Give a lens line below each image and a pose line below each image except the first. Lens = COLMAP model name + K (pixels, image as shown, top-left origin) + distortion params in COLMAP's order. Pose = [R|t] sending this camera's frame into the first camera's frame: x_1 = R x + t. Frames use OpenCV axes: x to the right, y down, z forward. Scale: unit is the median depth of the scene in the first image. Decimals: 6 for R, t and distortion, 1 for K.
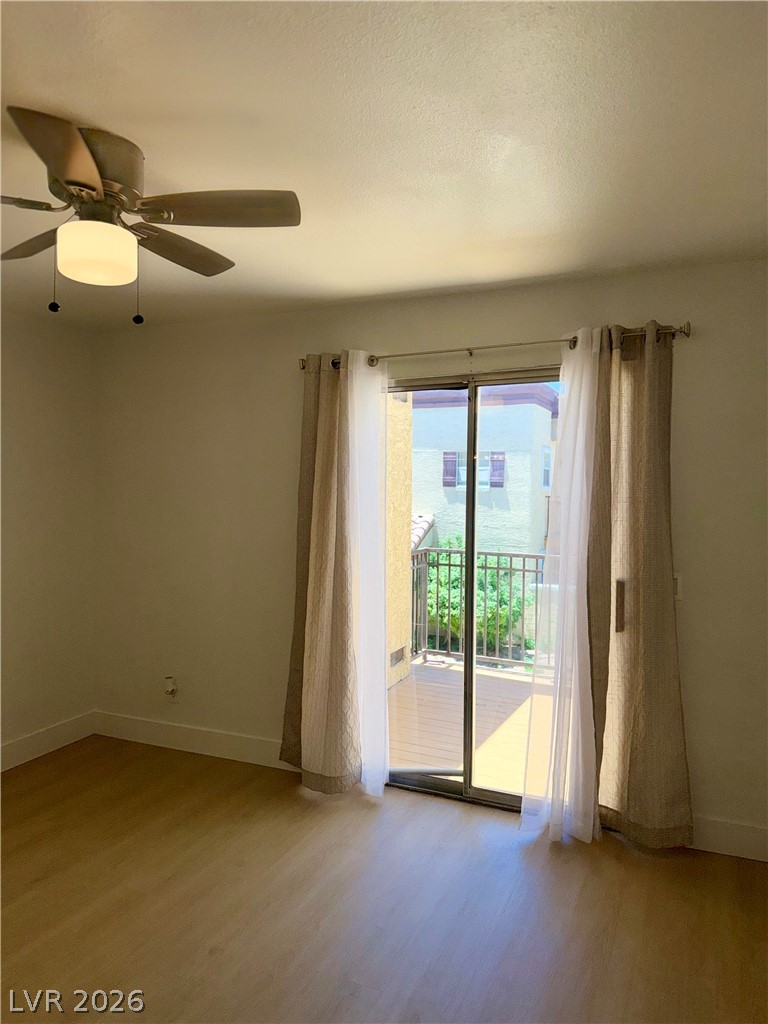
lens RADIAL K [[724.0, 0, 374.6], [0, 724.0, 512.9], [0, 0, 1]] dist [0.056655, -0.060799]
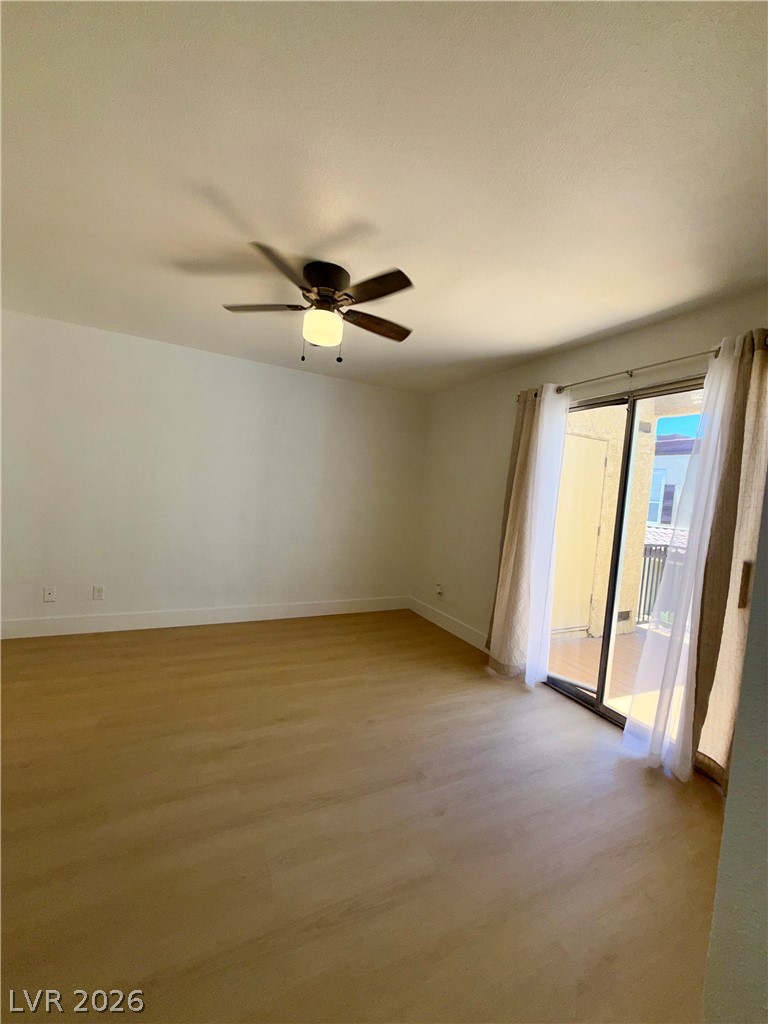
lens RADIAL K [[409.8, 0, 382.5], [0, 409.8, 509.5], [0, 0, 1]] dist [-0.004016, 0.001587]
pose [[0.778266, 0.083843, -0.622313, 0.253736], [-0.097093, 0.995195, 0.012656, 0.052888], [0.620383, 0.050572, 0.782666, 0.153684]]
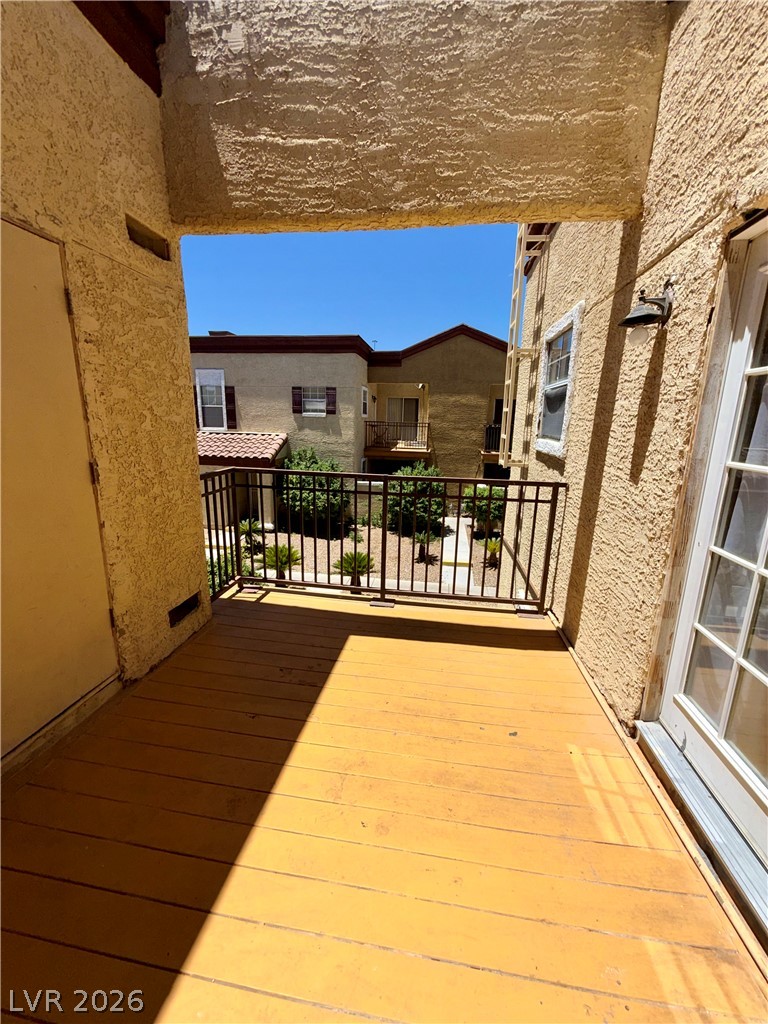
lens RADIAL K [[409.8, 0, 385.7], [0, 409.8, 515.1], [0, 0, 1]] dist [-0.004016, 0.001587]
pose [[0.960516, -0.049094, 0.273861, 0.217943], [-0.004894, 0.981175, 0.193057, 0.016466], [-0.278183, -0.186775, 0.942194, 0.934088]]
